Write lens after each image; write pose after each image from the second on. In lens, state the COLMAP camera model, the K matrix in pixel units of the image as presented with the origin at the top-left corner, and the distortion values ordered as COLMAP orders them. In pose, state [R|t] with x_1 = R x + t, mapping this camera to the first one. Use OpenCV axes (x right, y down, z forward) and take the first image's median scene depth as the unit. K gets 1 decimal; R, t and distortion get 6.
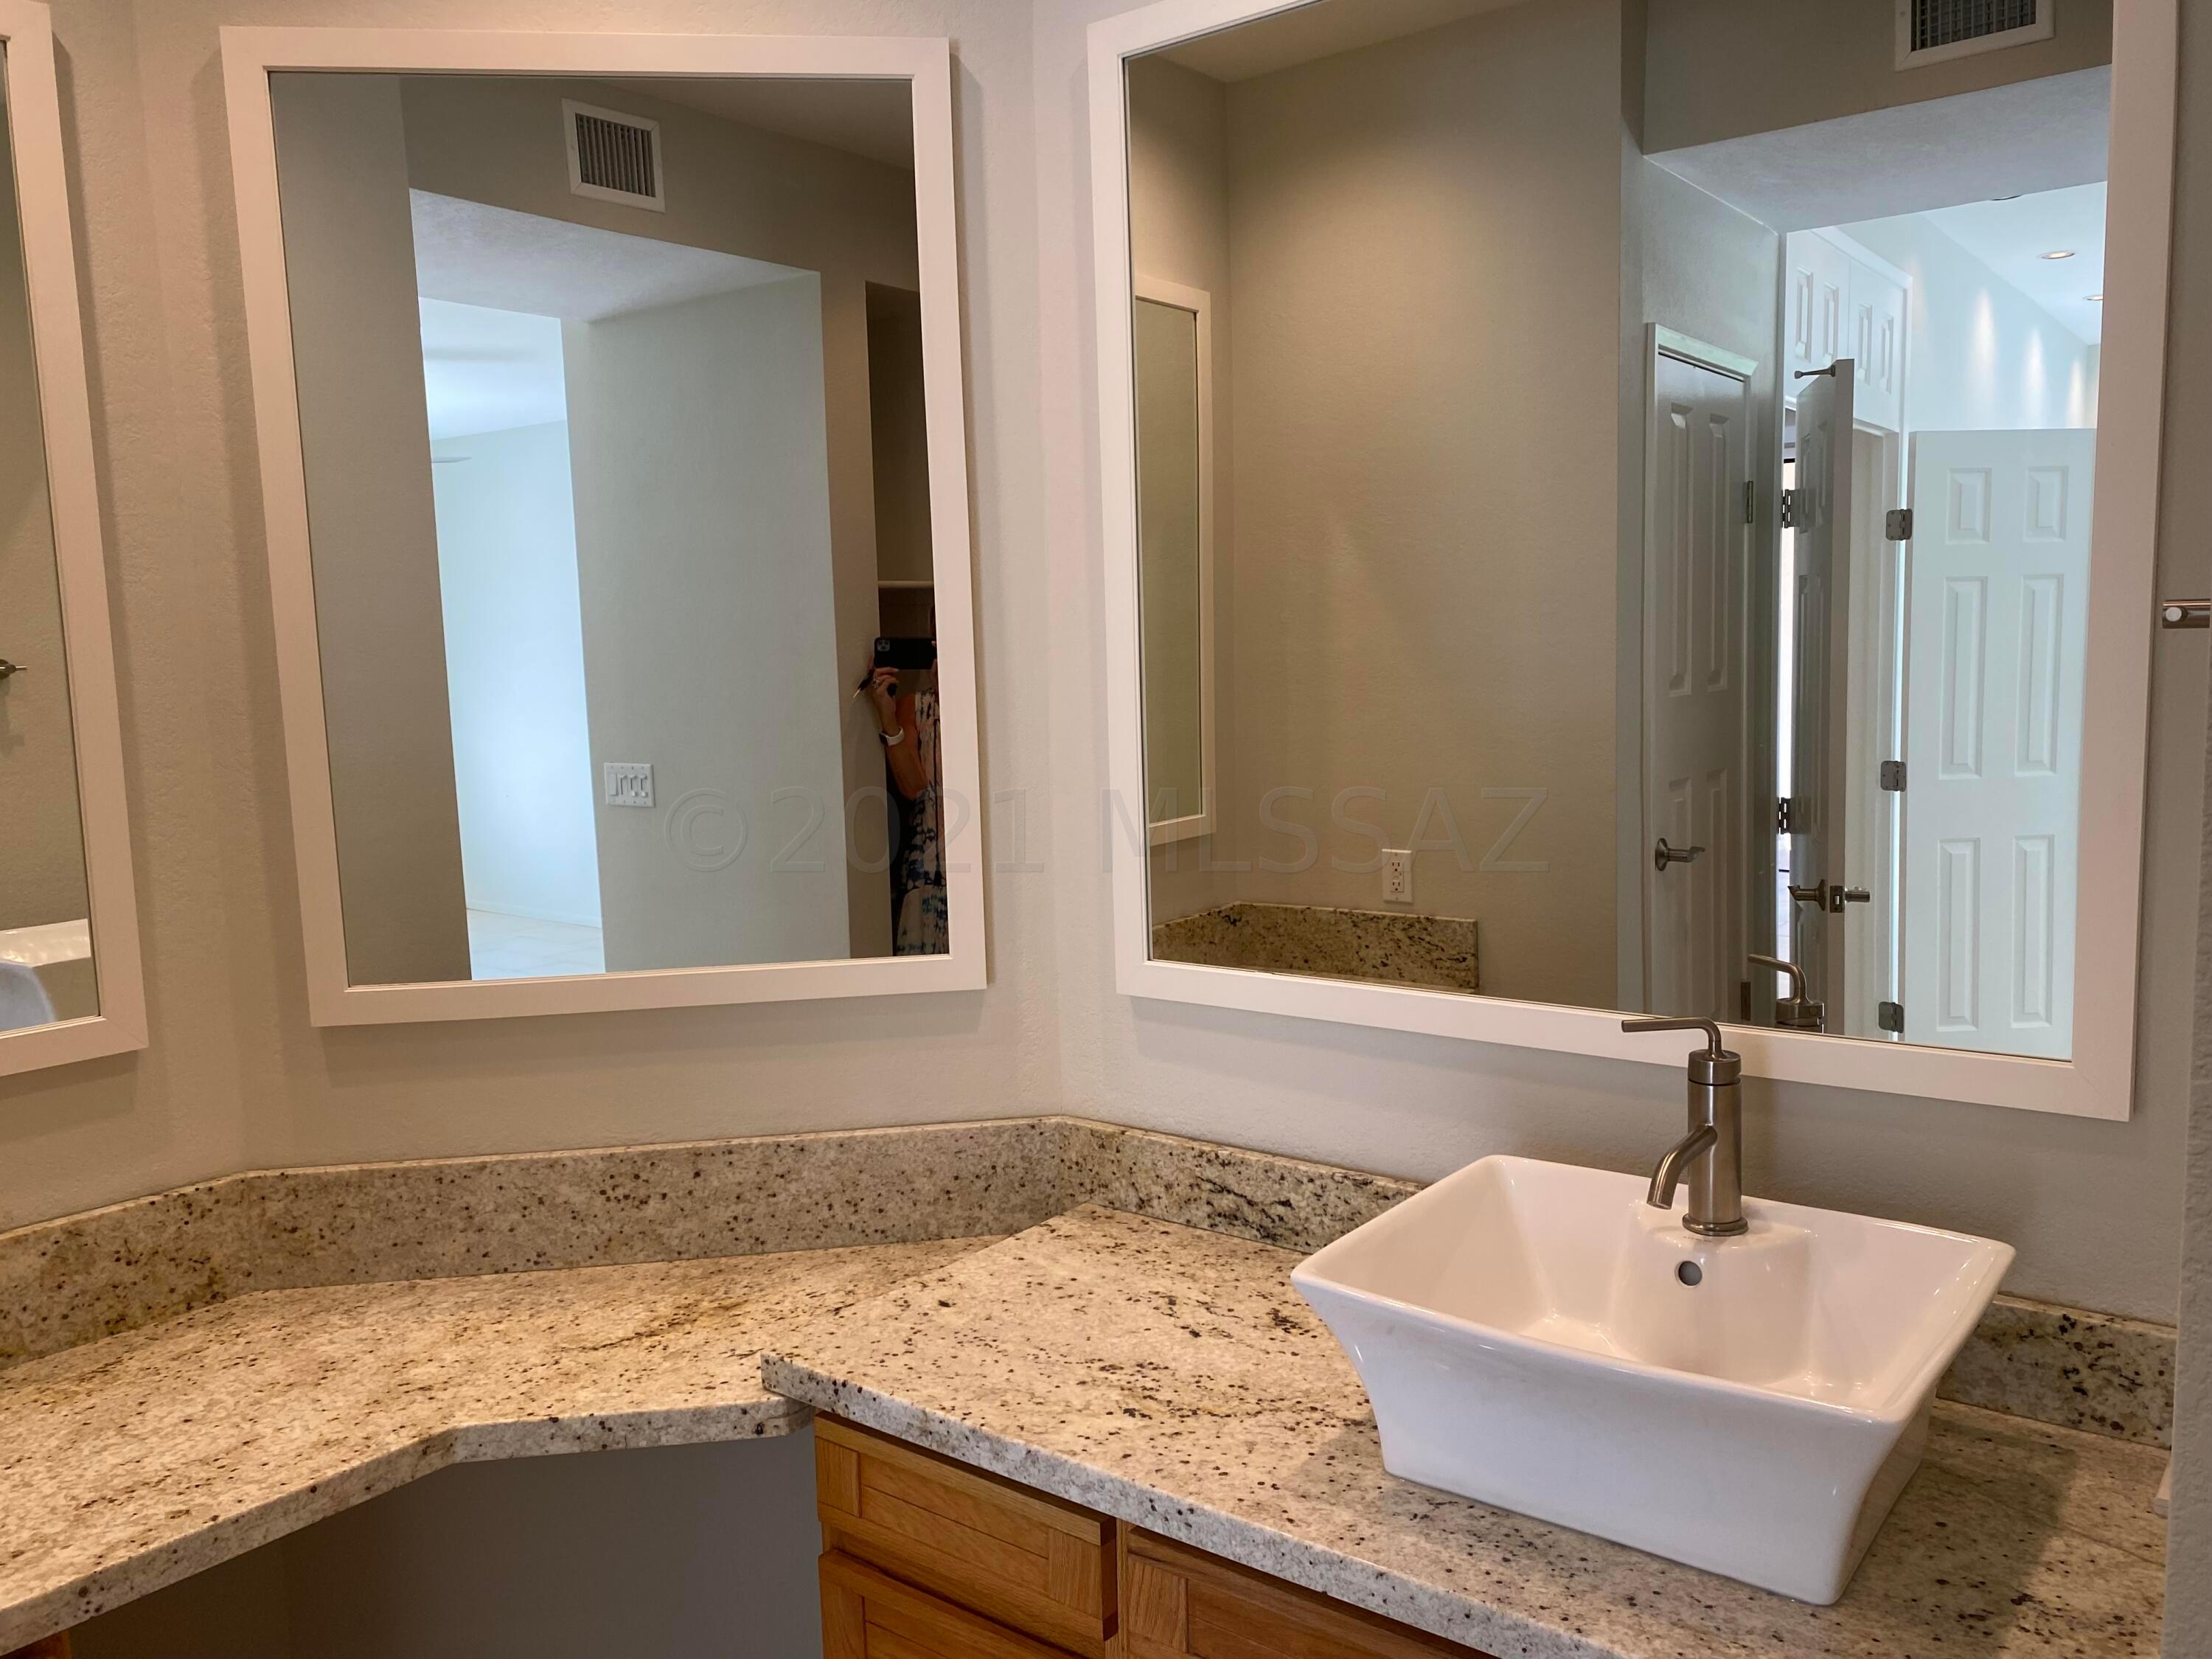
lens RADIAL K [[1687.3, 0, 1107.5], [0, 1687.3, 826.8], [0, 0, 1]] dist [0.078901, -0.141522]
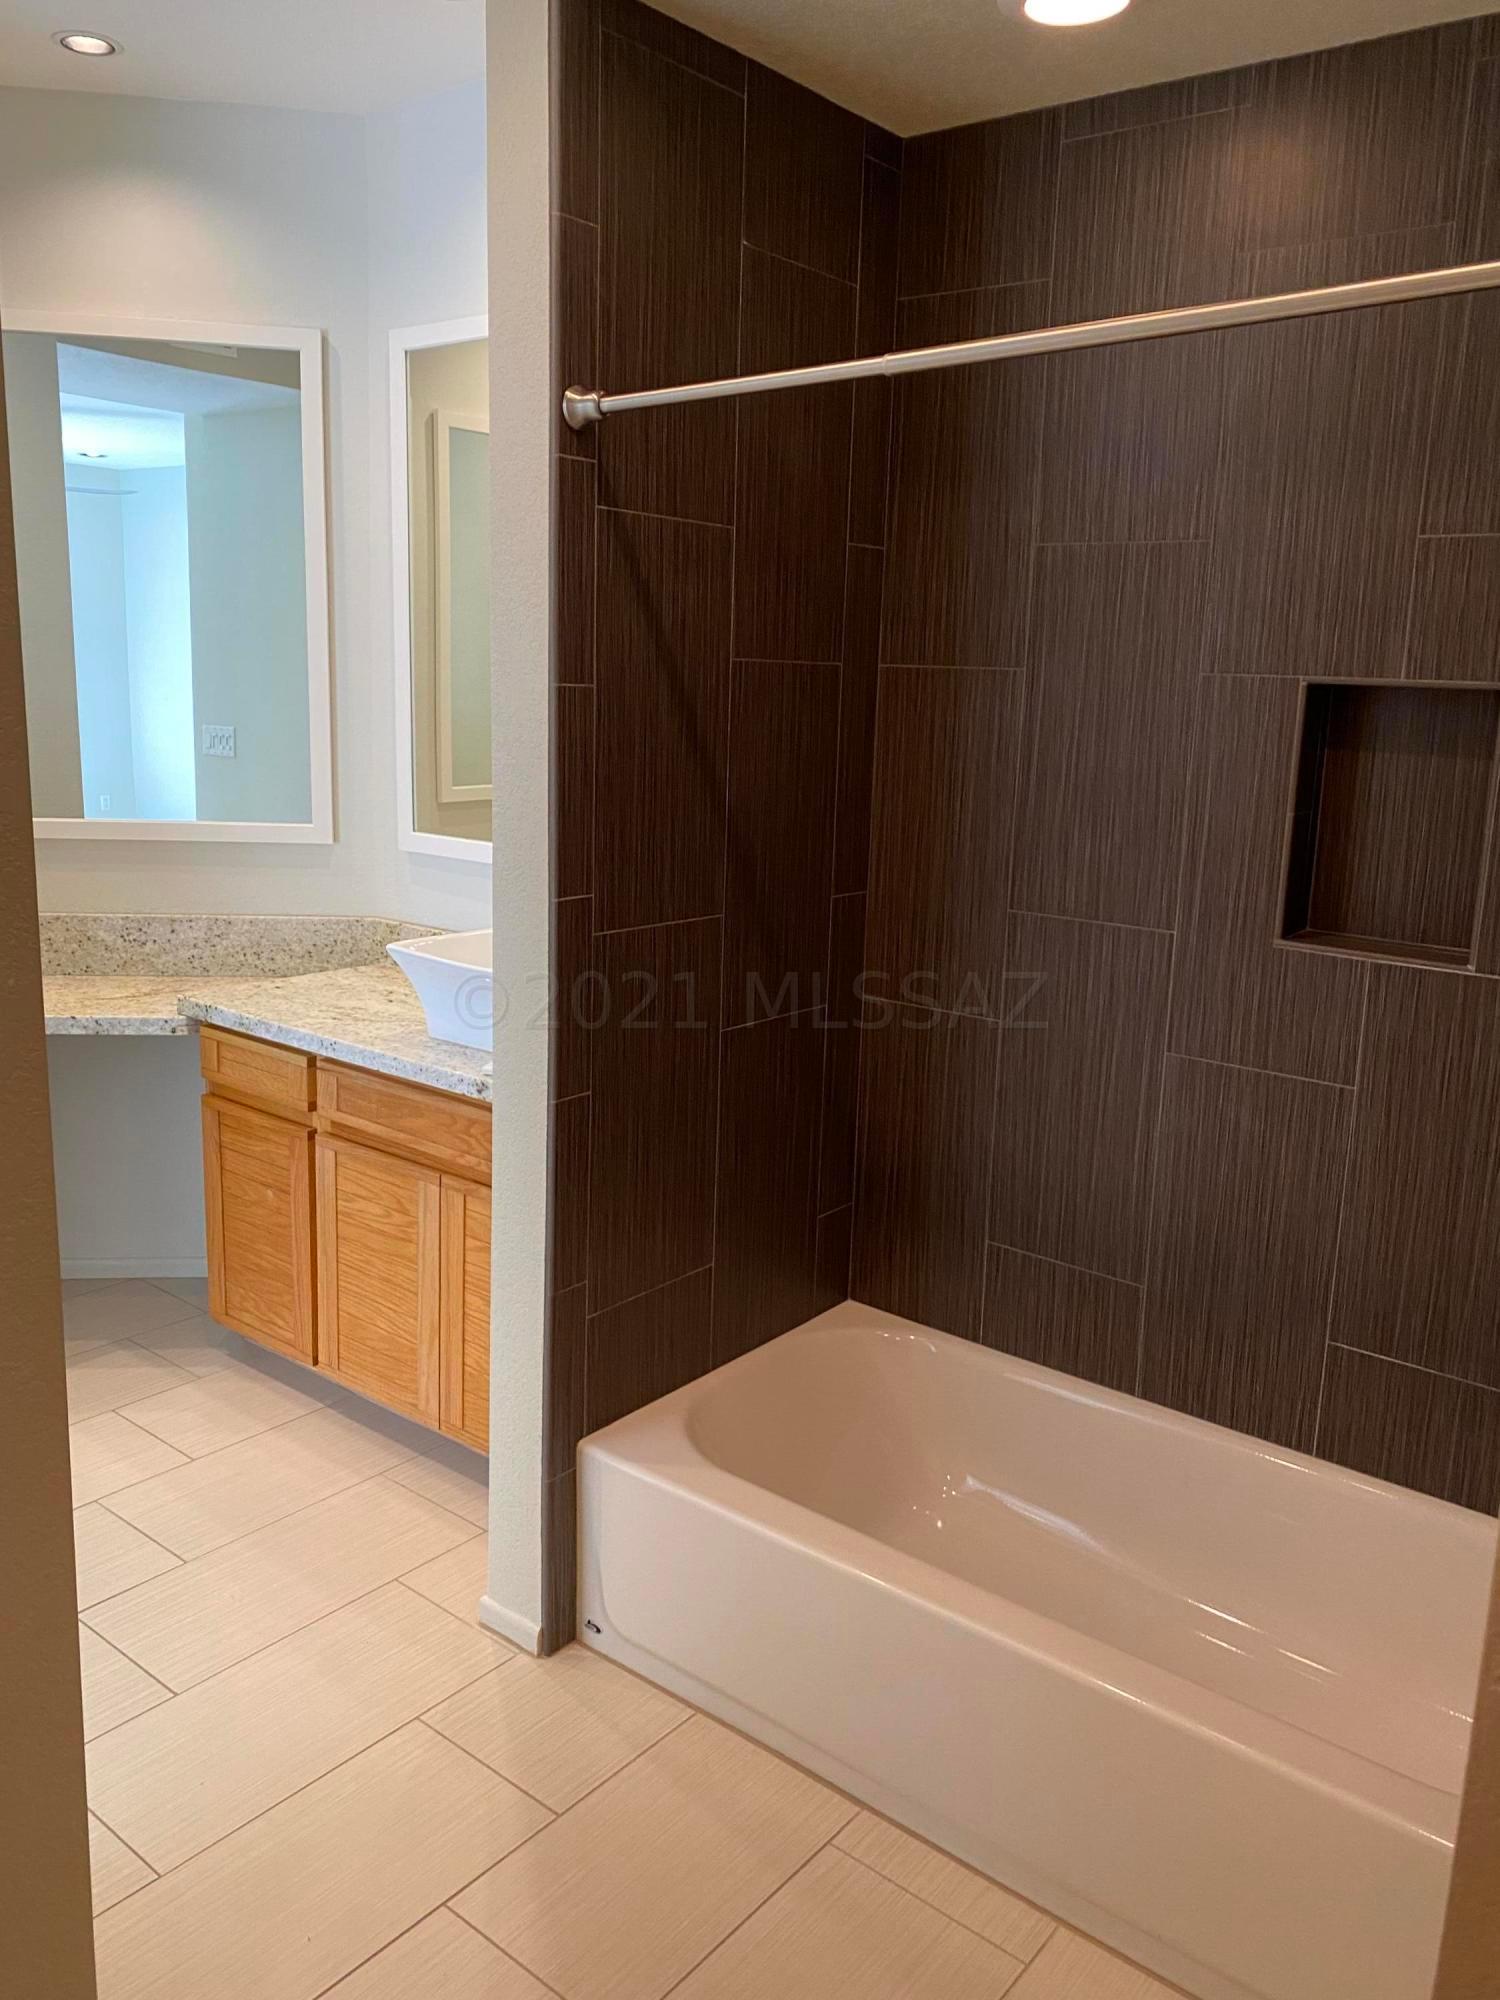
lens RADIAL K [[1492.0, 0, 745.4], [0, 1492.0, 953.9], [0, 0, 1]] dist [0.010408, 0.005423]
pose [[0.997784, 0.065718, 0.010428, 0.395216], [-0.066341, 0.994623, 0.079524, 0.059079], [-0.005146, -0.080039, 0.996778, -0.688723]]
